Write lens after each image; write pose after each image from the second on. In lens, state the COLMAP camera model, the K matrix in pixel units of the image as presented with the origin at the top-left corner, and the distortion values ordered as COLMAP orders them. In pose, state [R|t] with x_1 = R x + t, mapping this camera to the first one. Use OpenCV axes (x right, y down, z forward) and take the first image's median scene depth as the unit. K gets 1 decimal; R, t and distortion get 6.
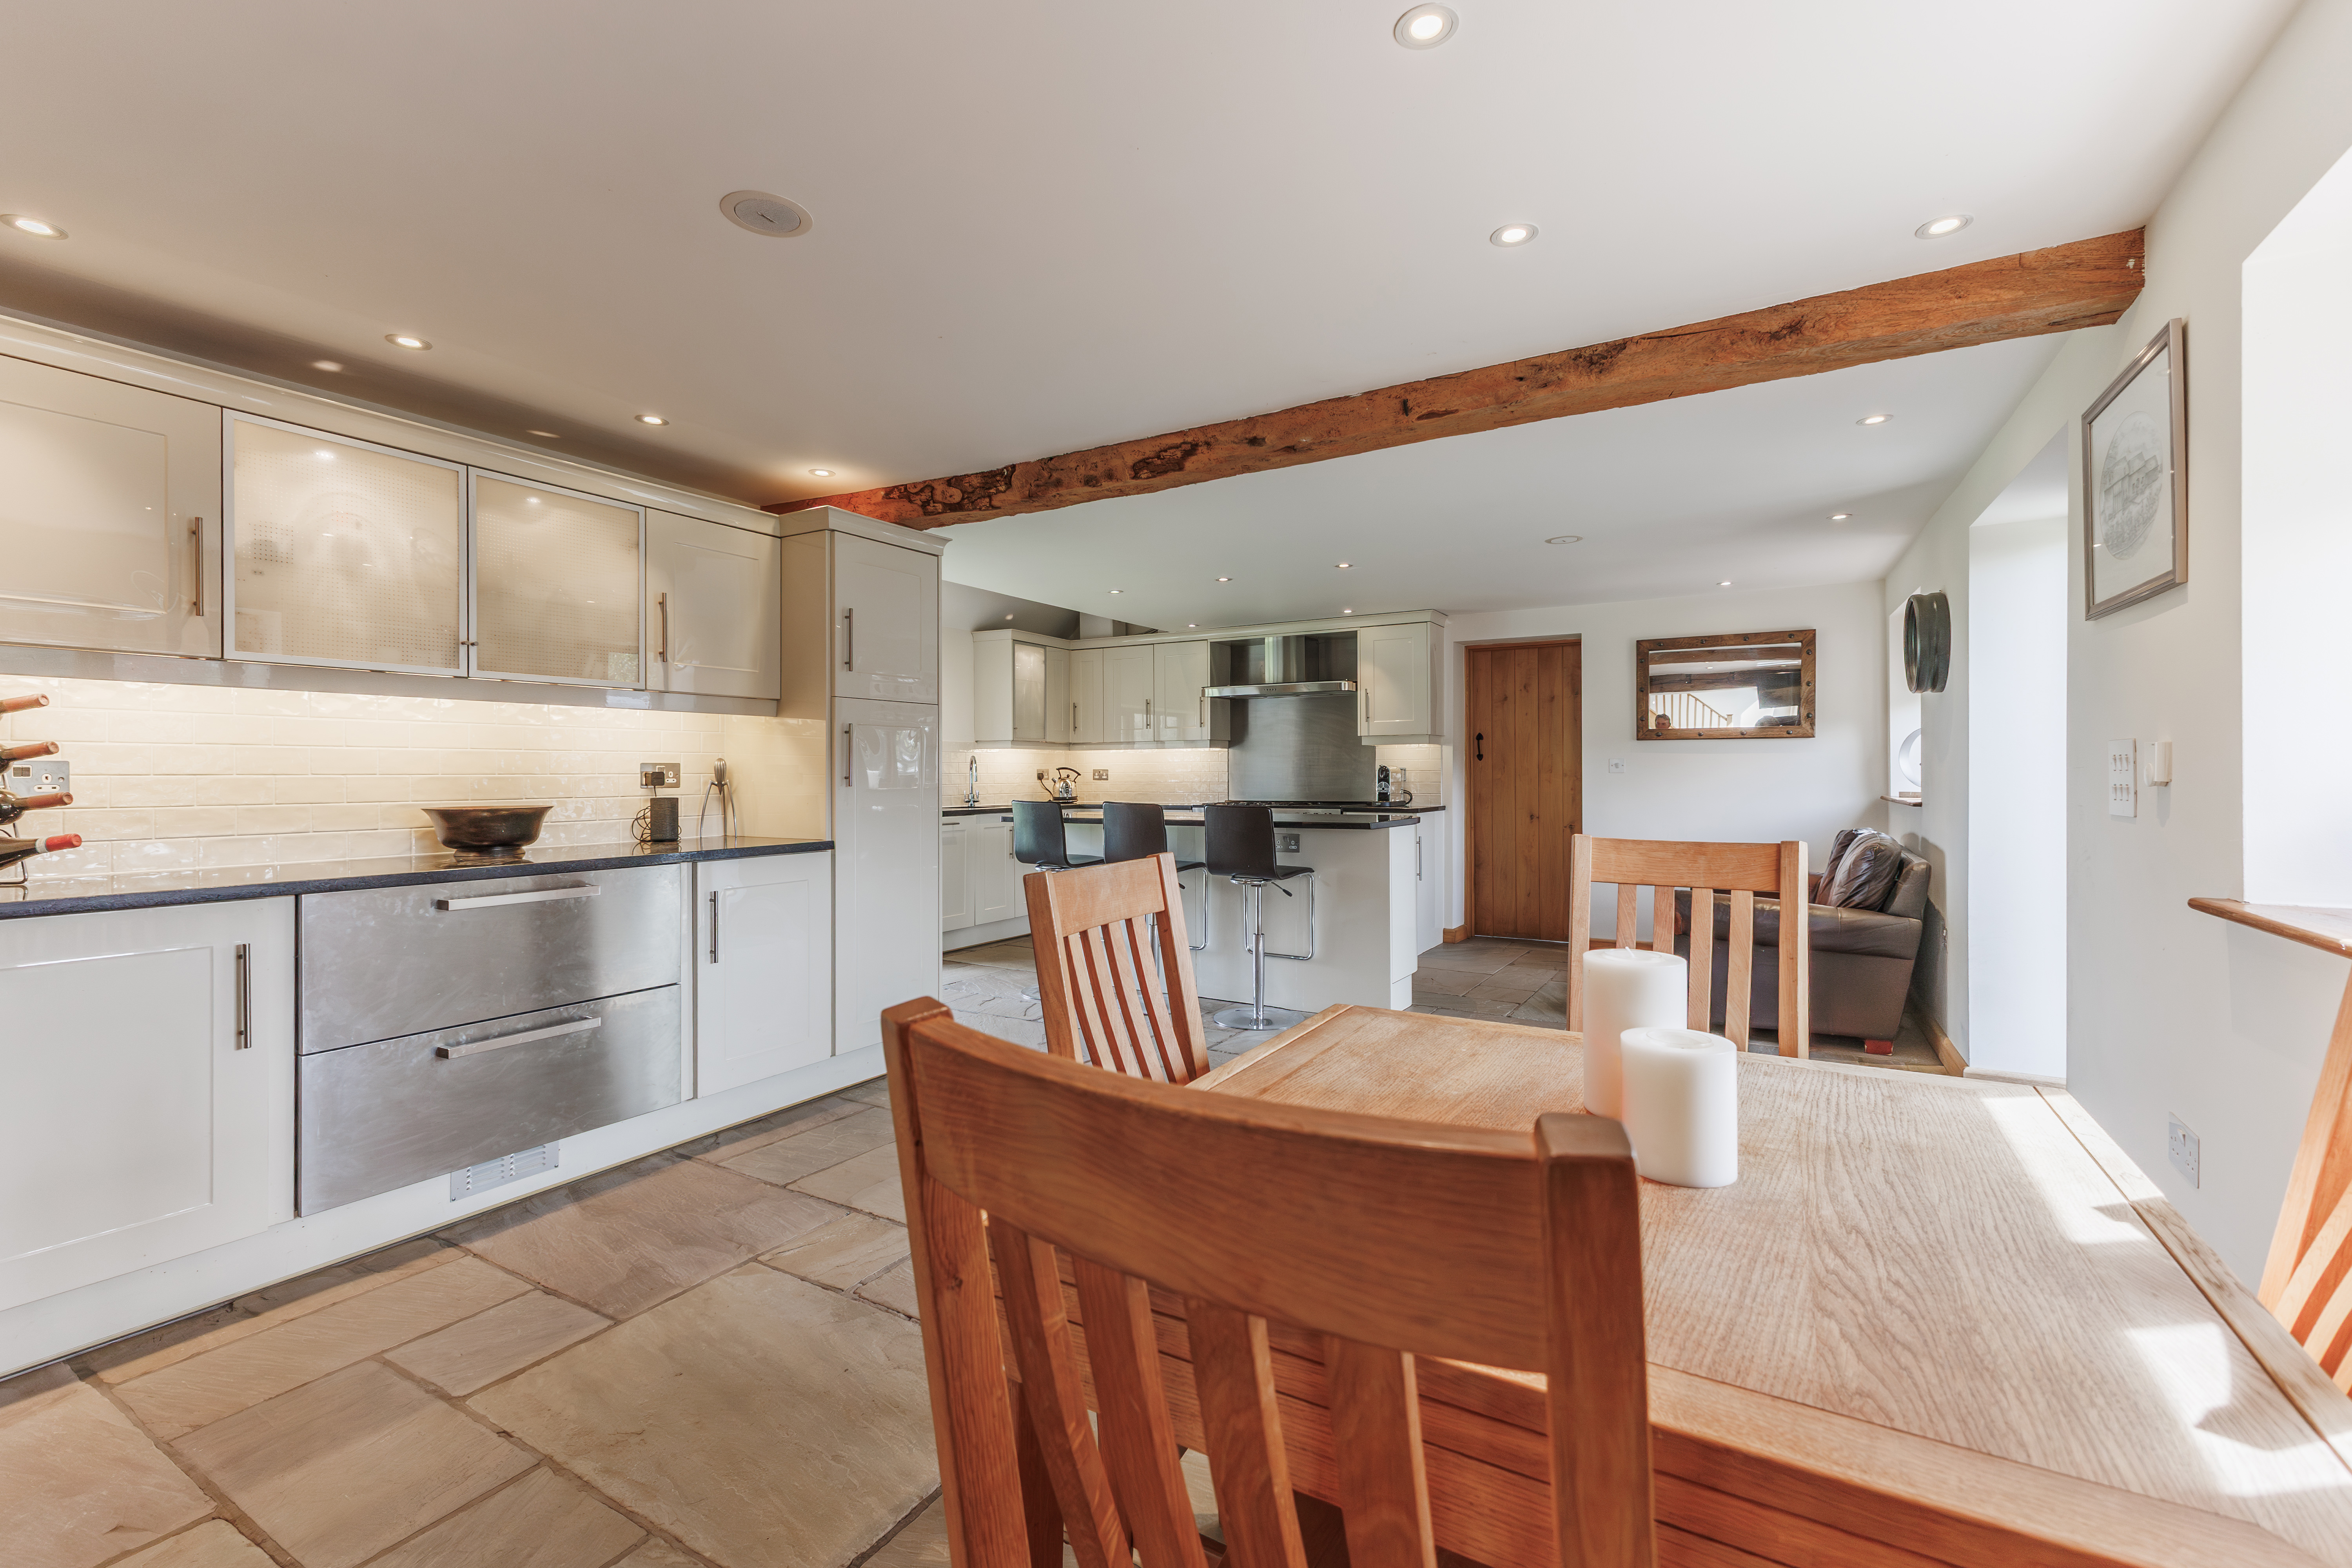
lens RADIAL K [[1013.0, 0, 1175.7], [0, 1013.0, 783.5], [0, 0, 1]] dist [0.010449, -0.003338]
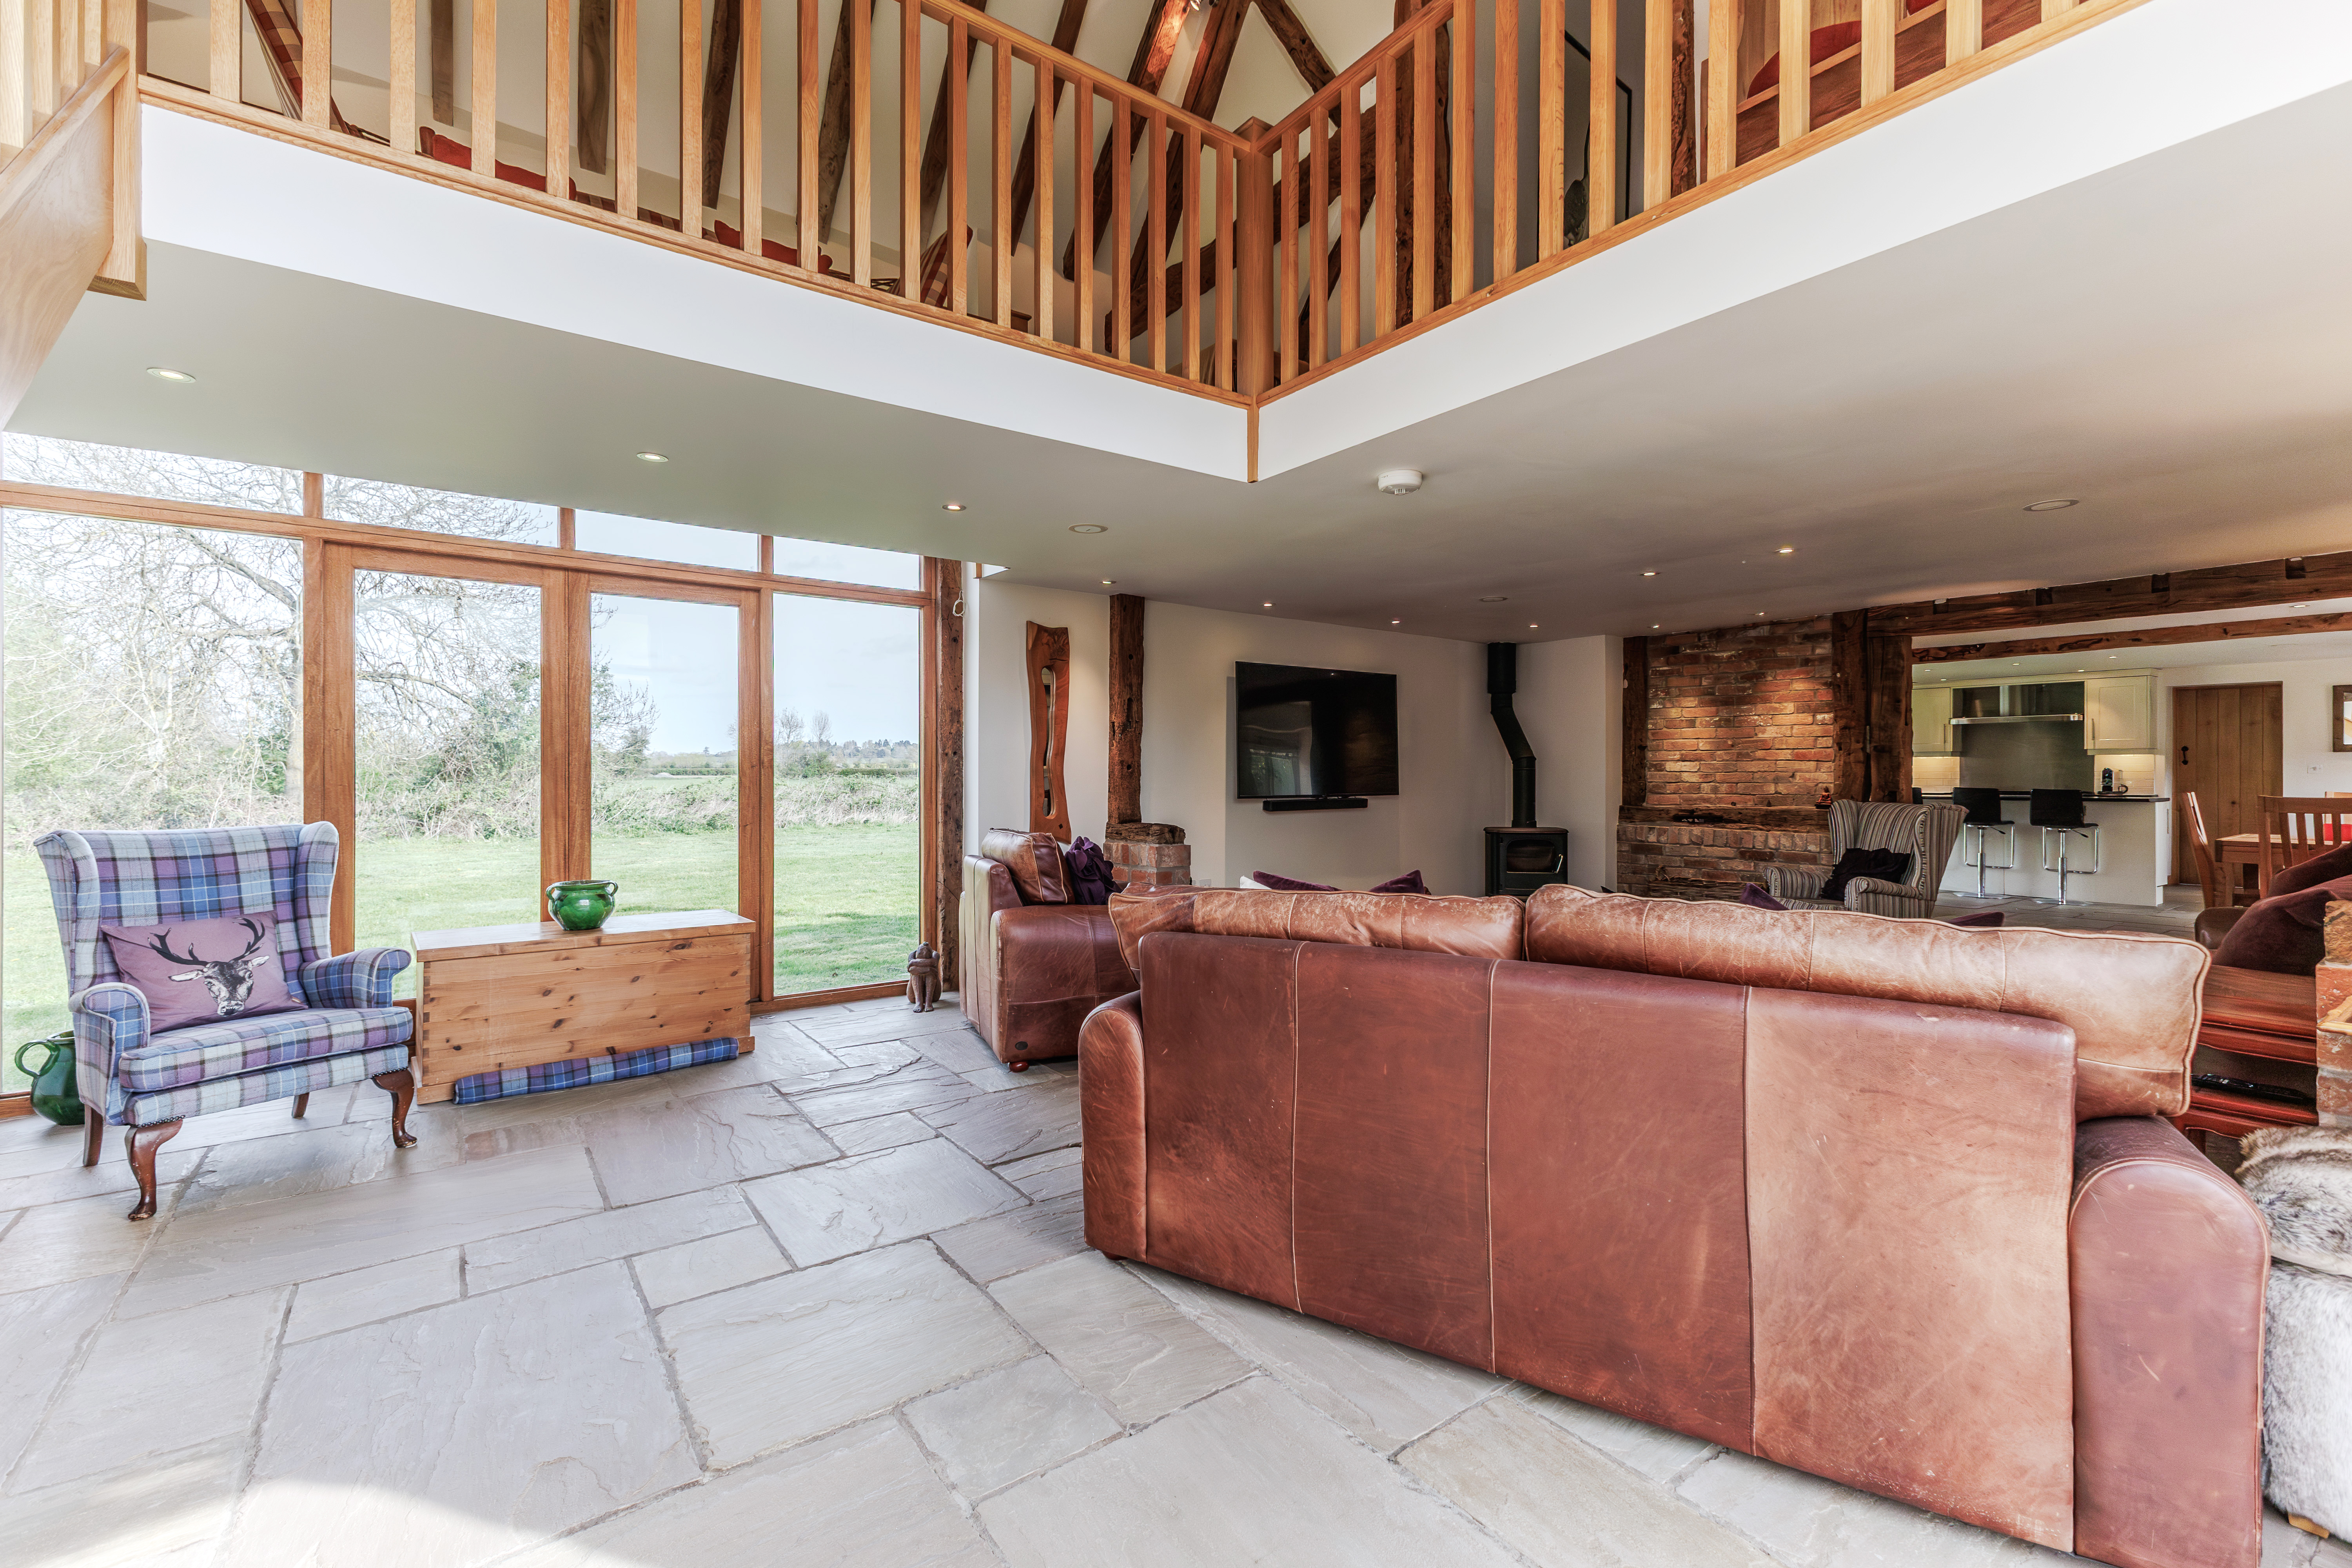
lens RADIAL K [[1013.0, 0, 1165.7], [0, 1013.0, 776.6], [0, 0, 1]] dist [0.010449, -0.003338]
pose [[0.914657, 0.003661, -0.404214, -0.474531], [-0.006890, 0.999955, -0.006534, 0.014776], [0.404172, 0.008762, 0.914641, -0.994873]]
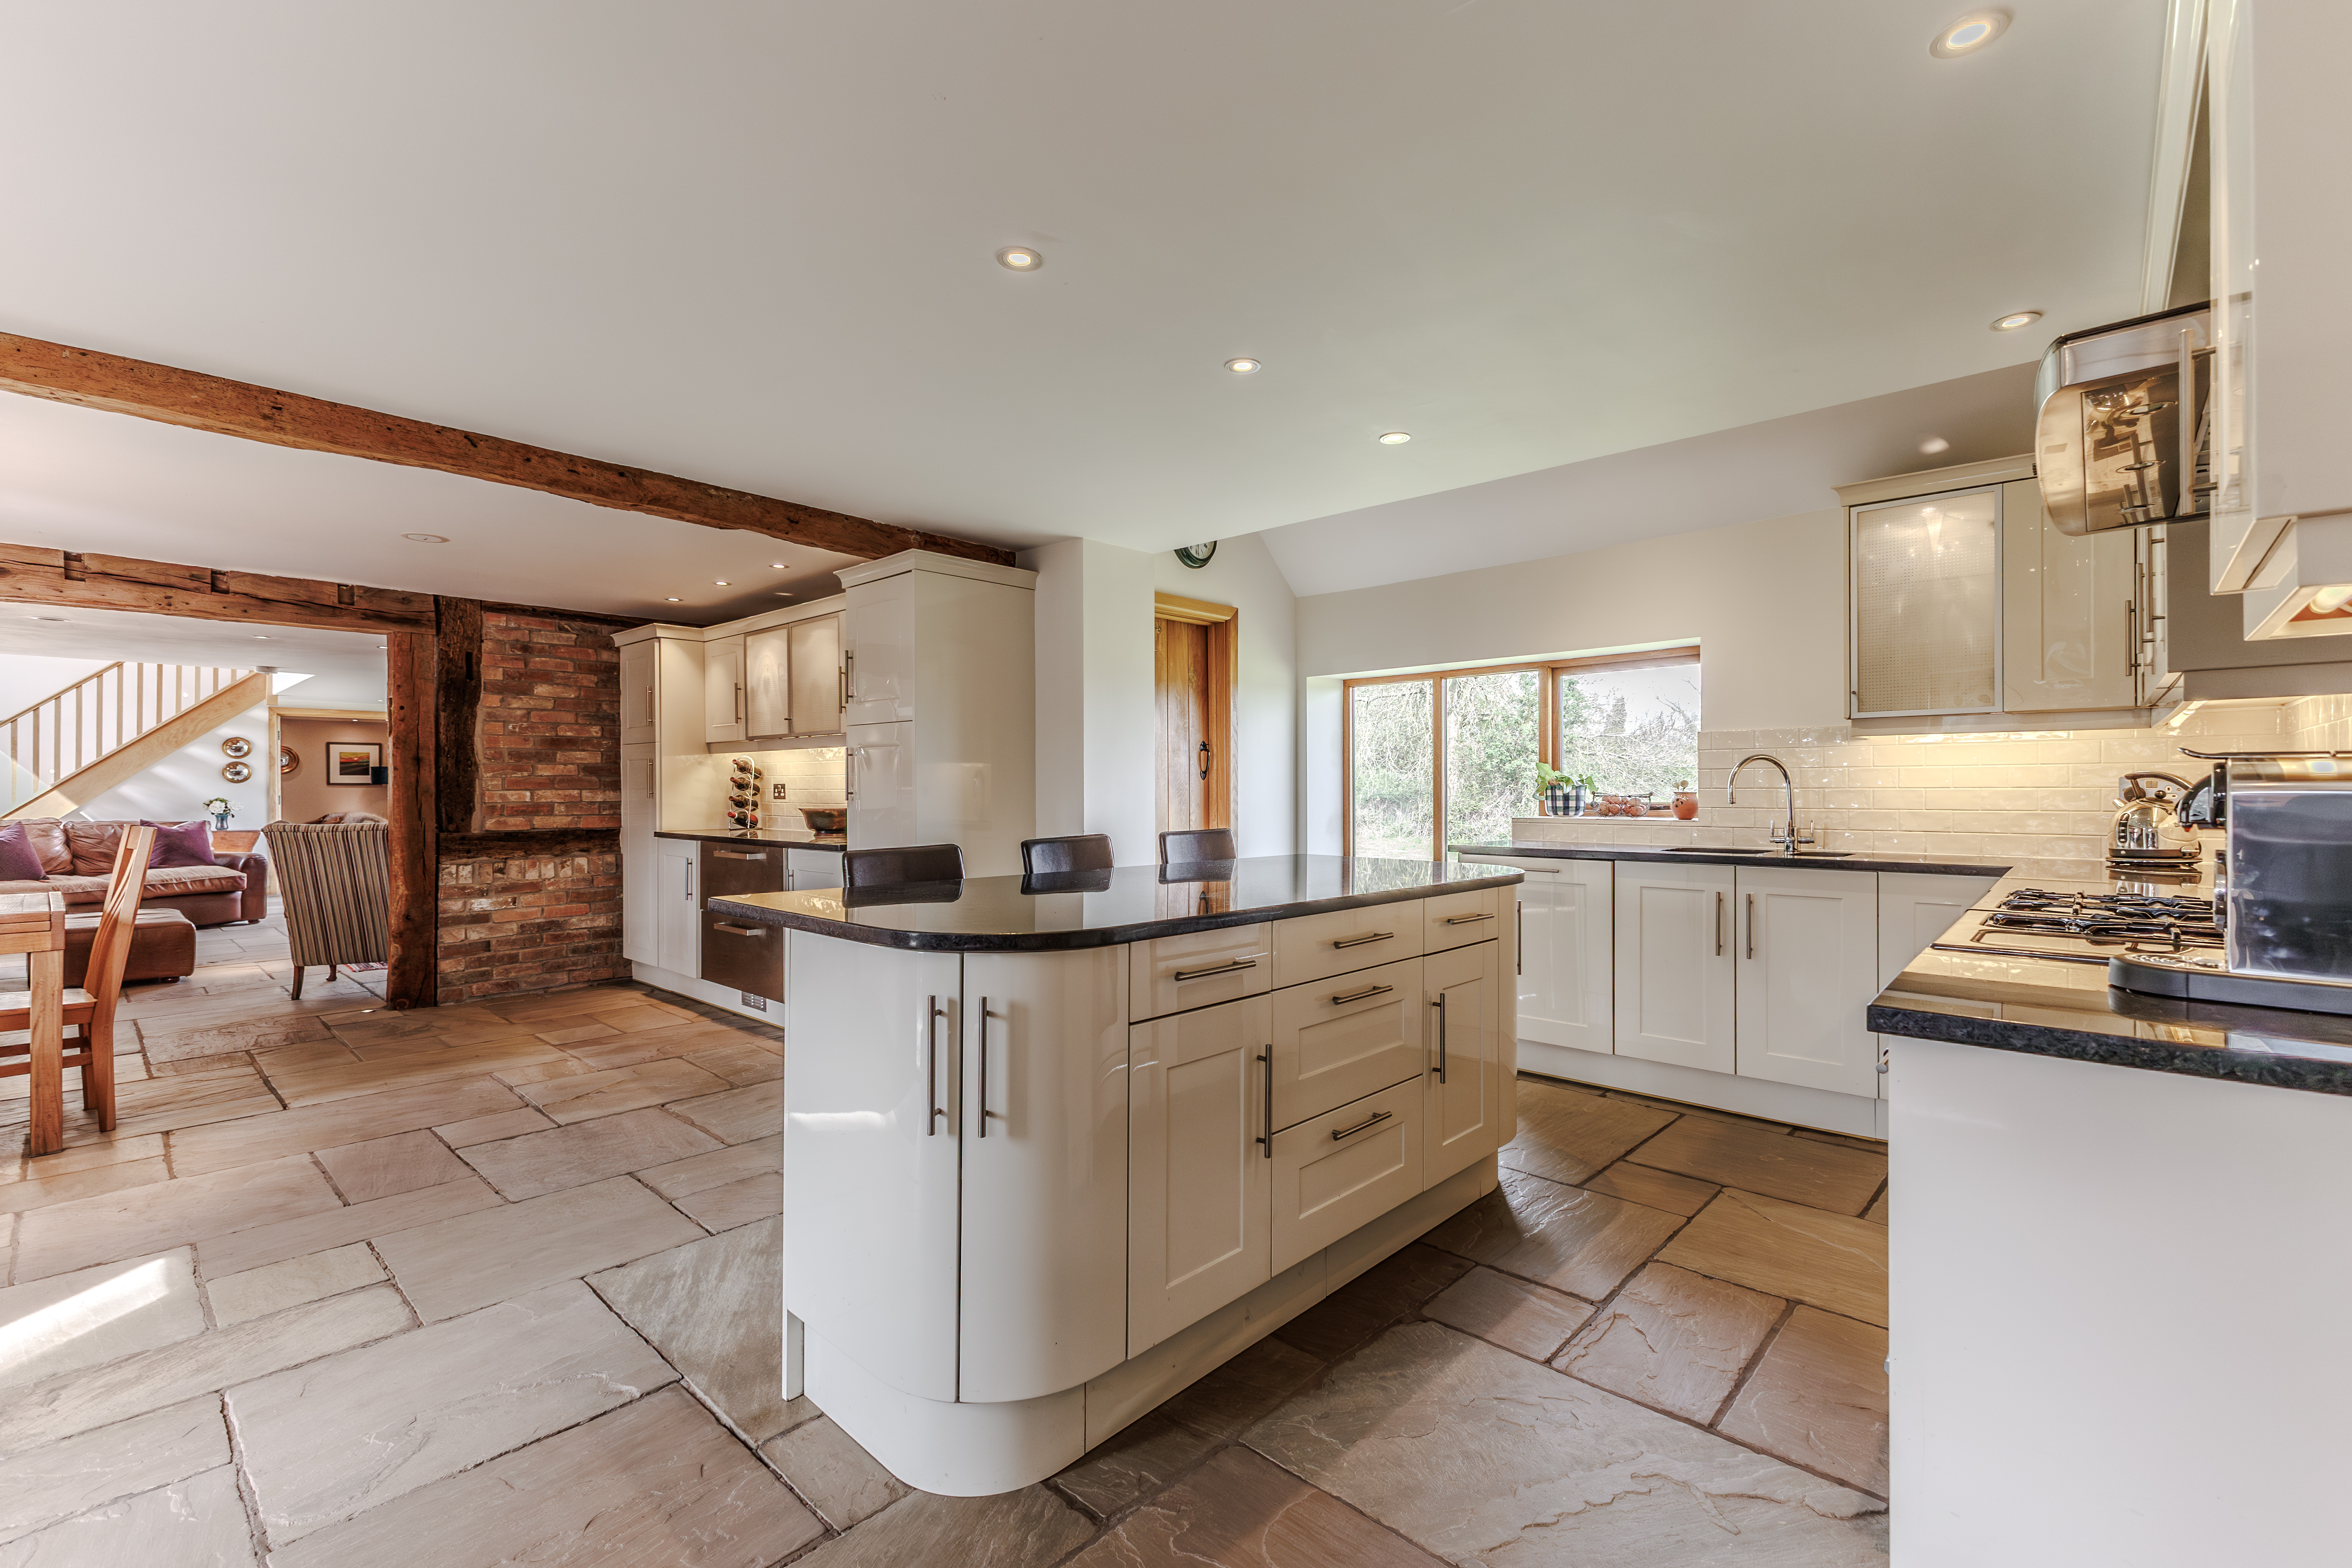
lens RADIAL K [[1013.0, 0, 1174.7], [0, 1013.0, 798.0], [0, 0, 1]] dist [0.010449, -0.003338]
pose [[-0.207022, 0.014491, -0.978229, 0.395730], [-0.006730, 0.999846, 0.016236, -0.012048], [0.978313, 0.009944, -0.206892, 0.843964]]
